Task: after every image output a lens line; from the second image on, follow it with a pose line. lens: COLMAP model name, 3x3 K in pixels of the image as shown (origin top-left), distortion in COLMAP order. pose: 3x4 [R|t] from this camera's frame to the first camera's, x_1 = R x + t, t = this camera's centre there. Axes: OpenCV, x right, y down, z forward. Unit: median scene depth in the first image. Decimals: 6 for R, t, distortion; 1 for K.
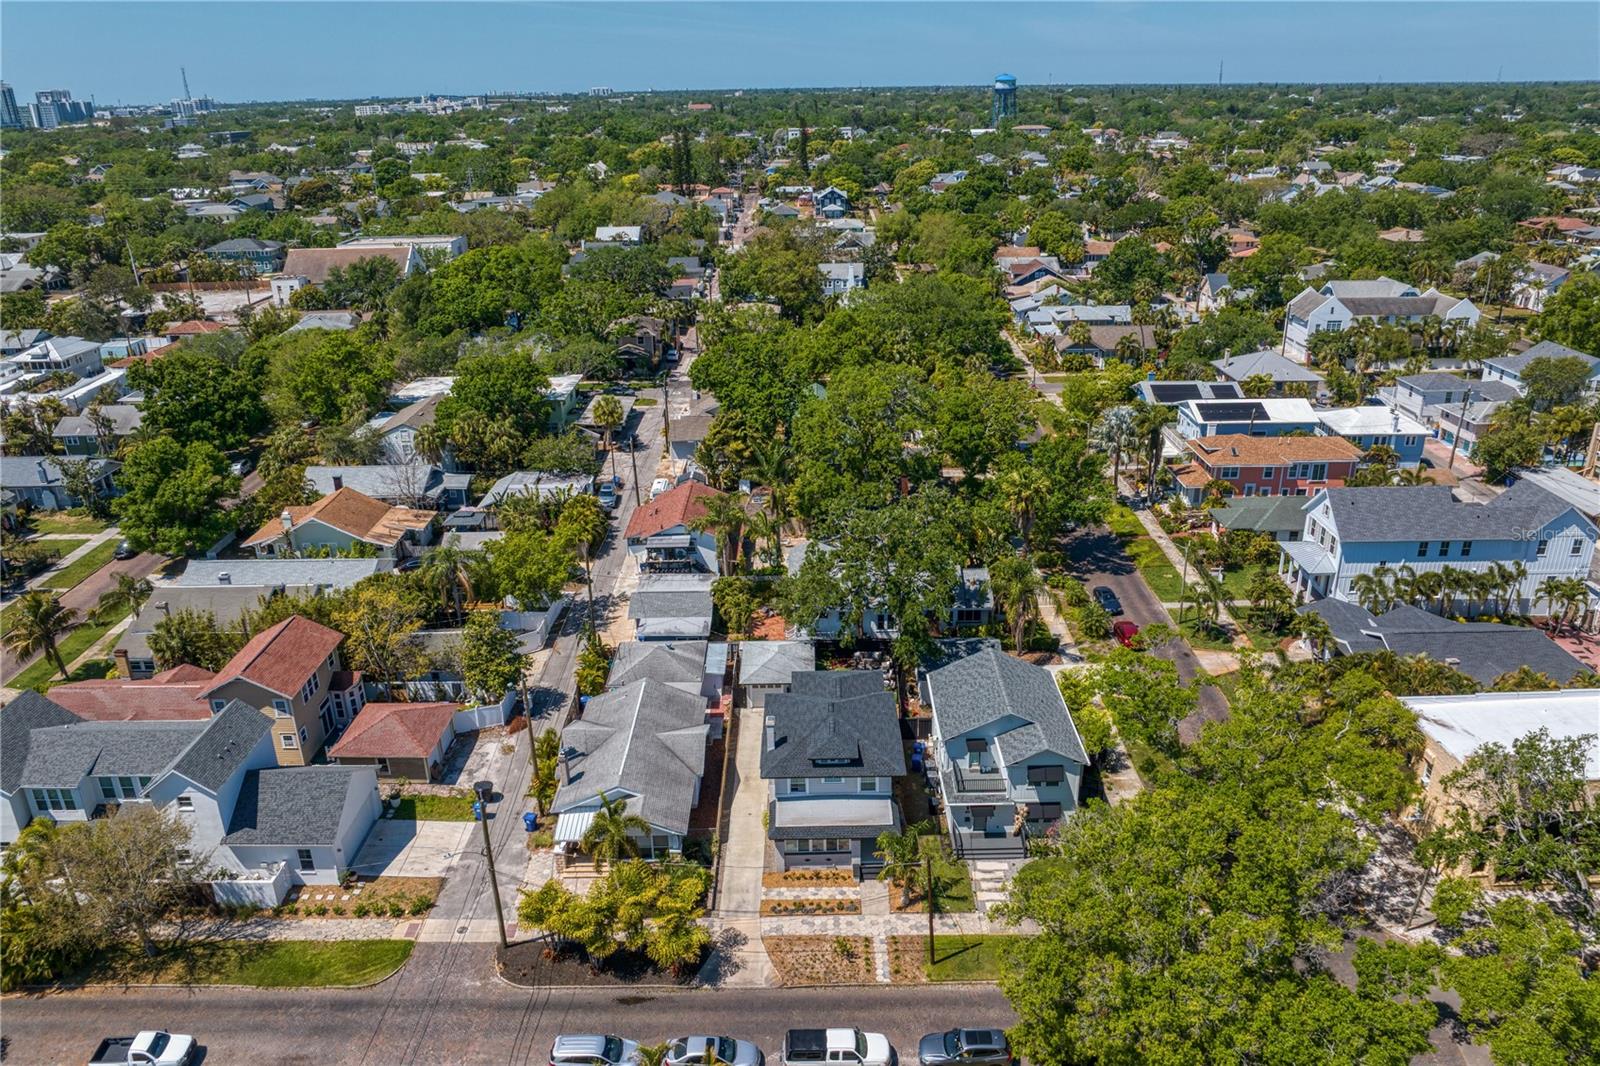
lens RADIAL K [[1126.7, 0, 807.6], [0, 1126.7, 528.1], [0, 0, 1]] dist [-0.042732, 0.007894]
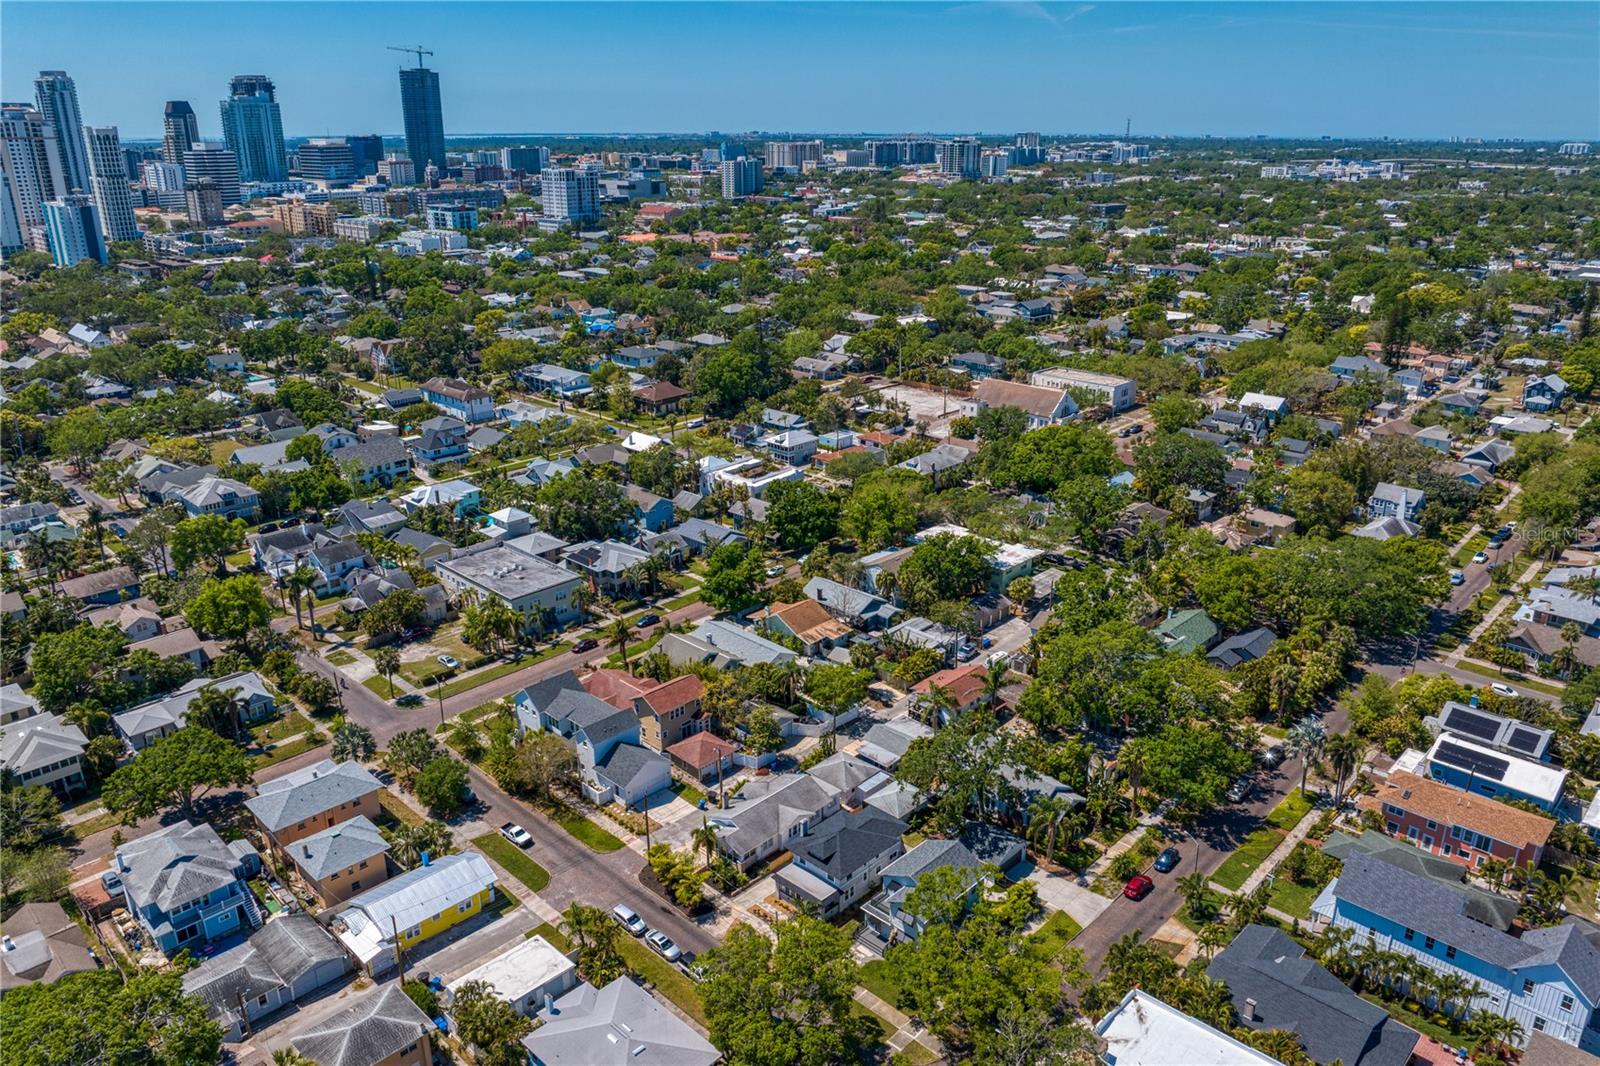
lens RADIAL K [[1126.7, 0, 809.1], [0, 1126.7, 522.4], [0, 0, 1]] dist [-0.042732, 0.007894]
pose [[0.720292, 0.244775, -0.649049, 0.993856], [-0.265647, 0.961678, 0.067870, -0.404282], [0.640789, 0.123532, 0.757713, -0.425576]]
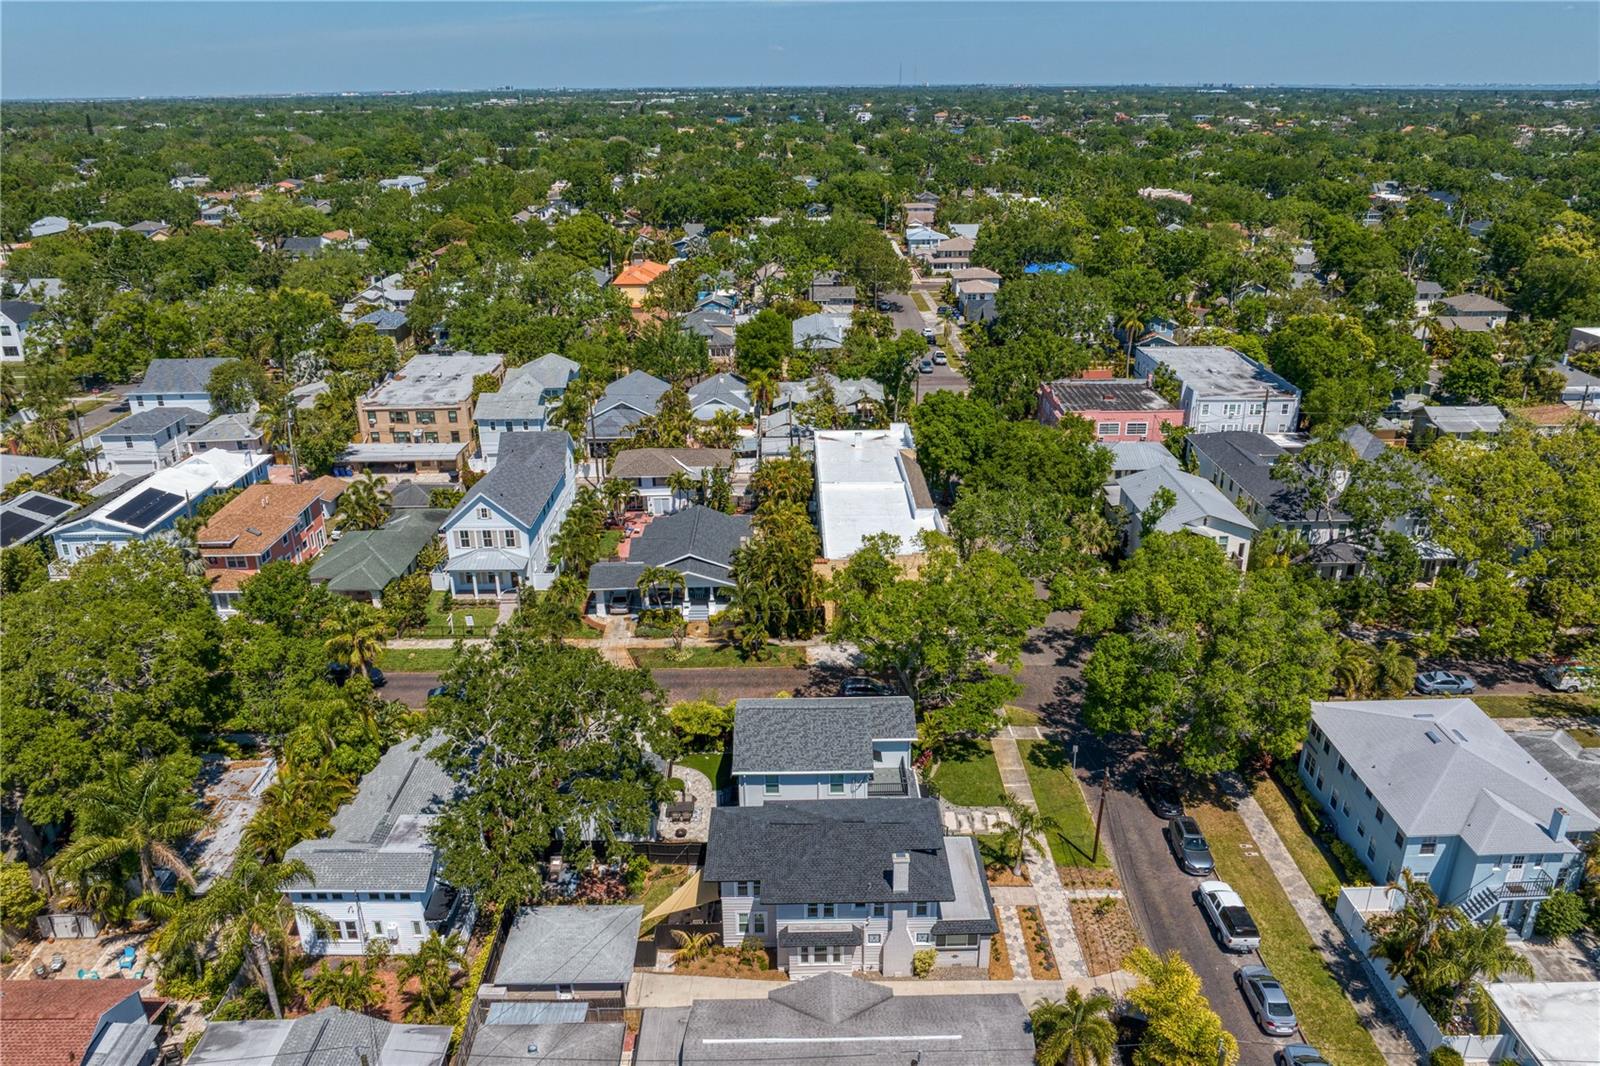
lens RADIAL K [[1126.7, 0, 806.8], [0, 1126.7, 527.4], [0, 0, 1]] dist [-0.042732, 0.007894]
pose [[-0.011457, -0.354060, 0.935152, -0.678390], [0.375839, 0.865114, 0.332147, -0.319104], [-0.926614, 0.355272, 0.123158, 0.832932]]
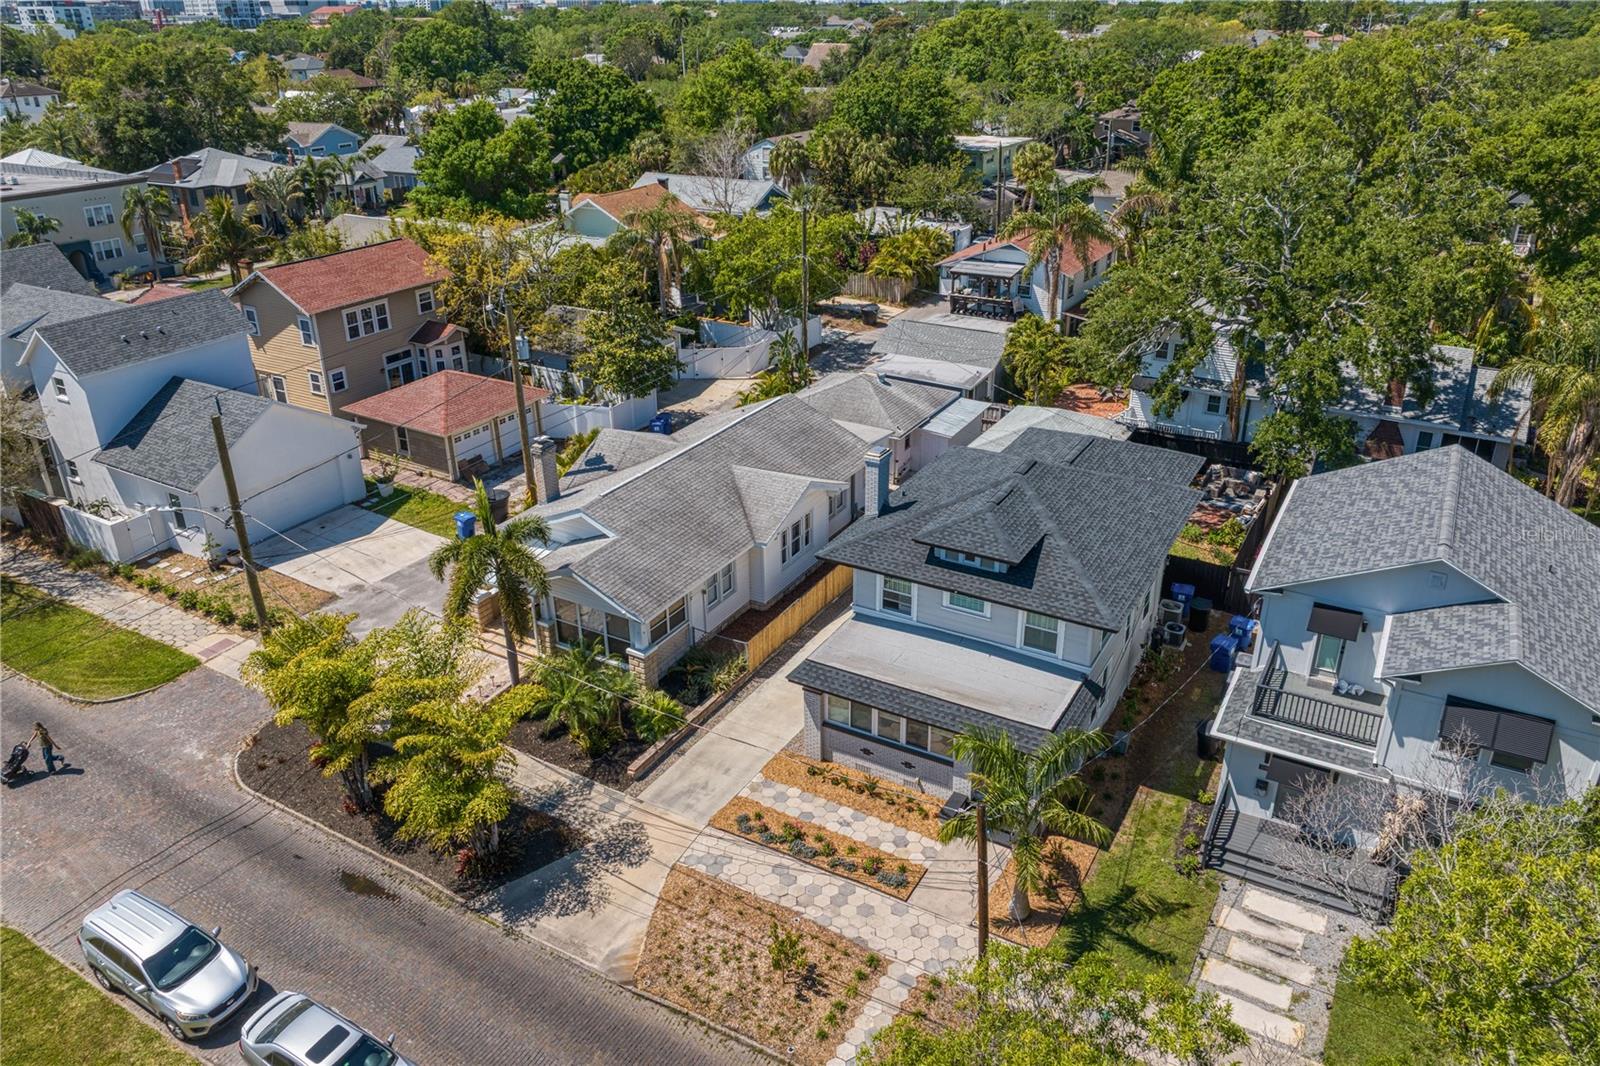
lens RADIAL K [[1126.7, 0, 808.4], [0, 1126.7, 512.3], [0, 0, 1]] dist [-0.042732, 0.007894]
pose [[0.865019, 0.215763, -0.452978, 0.155037], [-0.190873, 0.976446, 0.100606, 0.145340], [0.464016, -0.000565, 0.885827, 0.534014]]
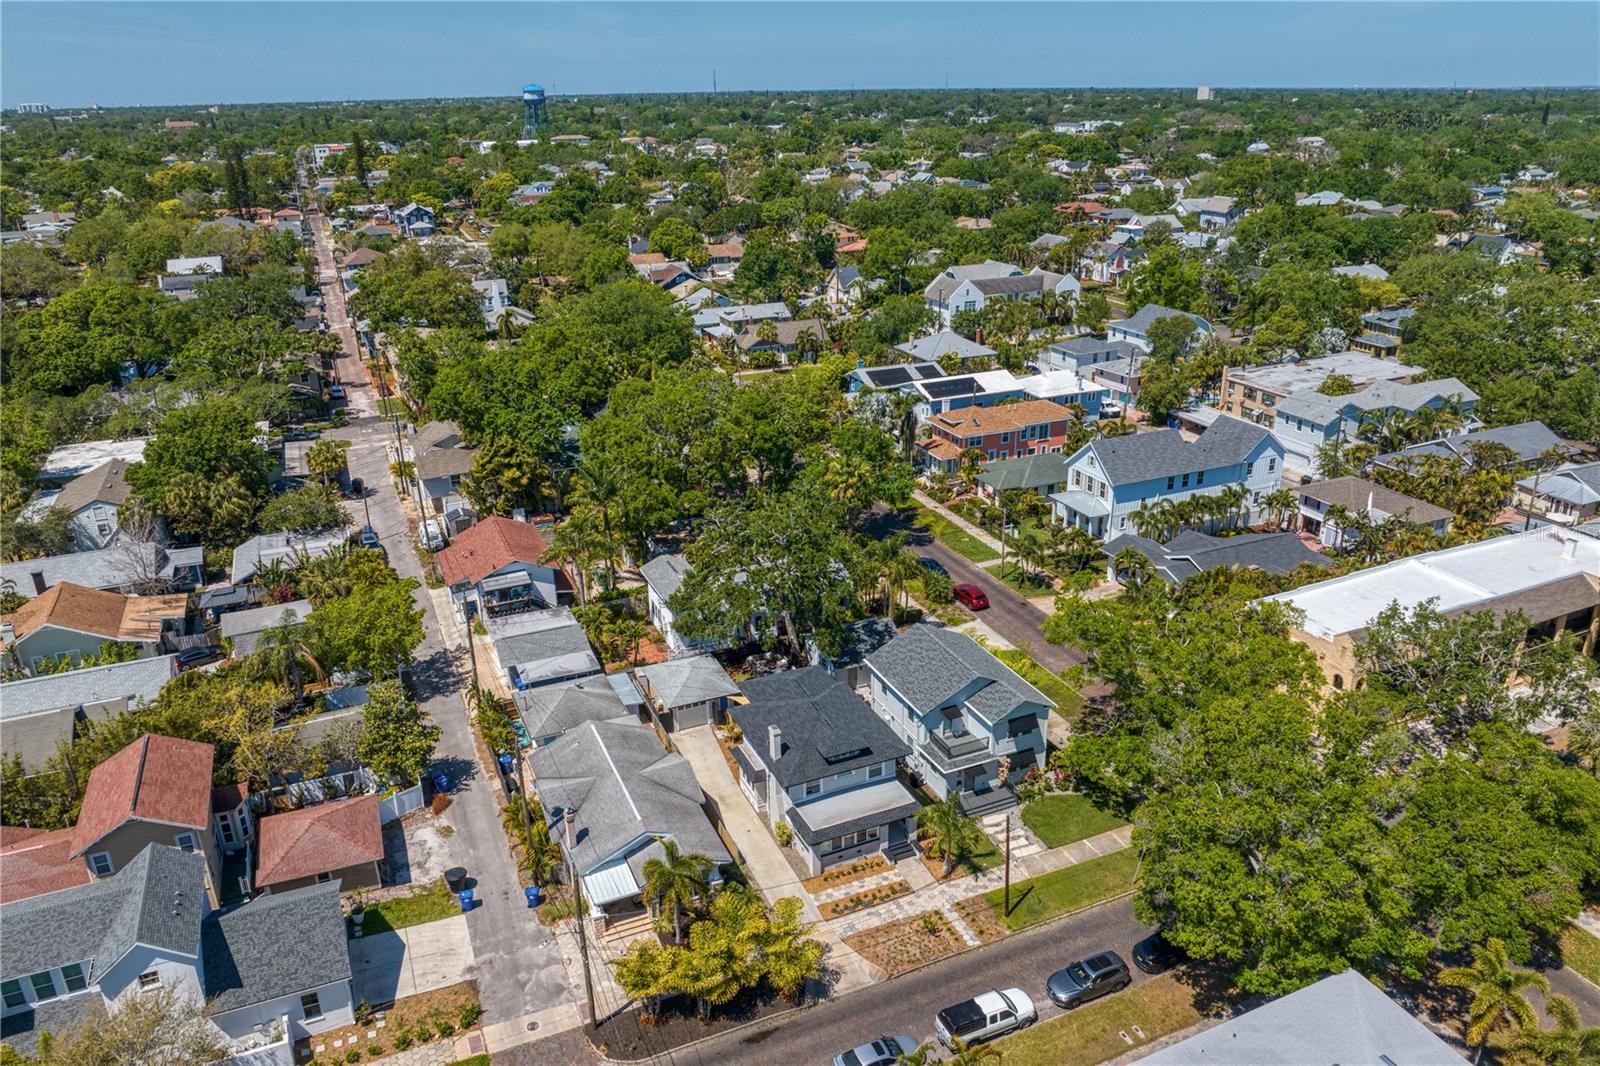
lens RADIAL K [[1126.7, 0, 806.8], [0, 1126.7, 531.7], [0, 0, 1]] dist [-0.042732, 0.007894]
pose [[0.915346, -0.144675, 0.375781, -0.336147], [0.146796, 0.988896, 0.023152, -0.019007], [-0.374957, 0.033971, 0.926419, 0.063297]]
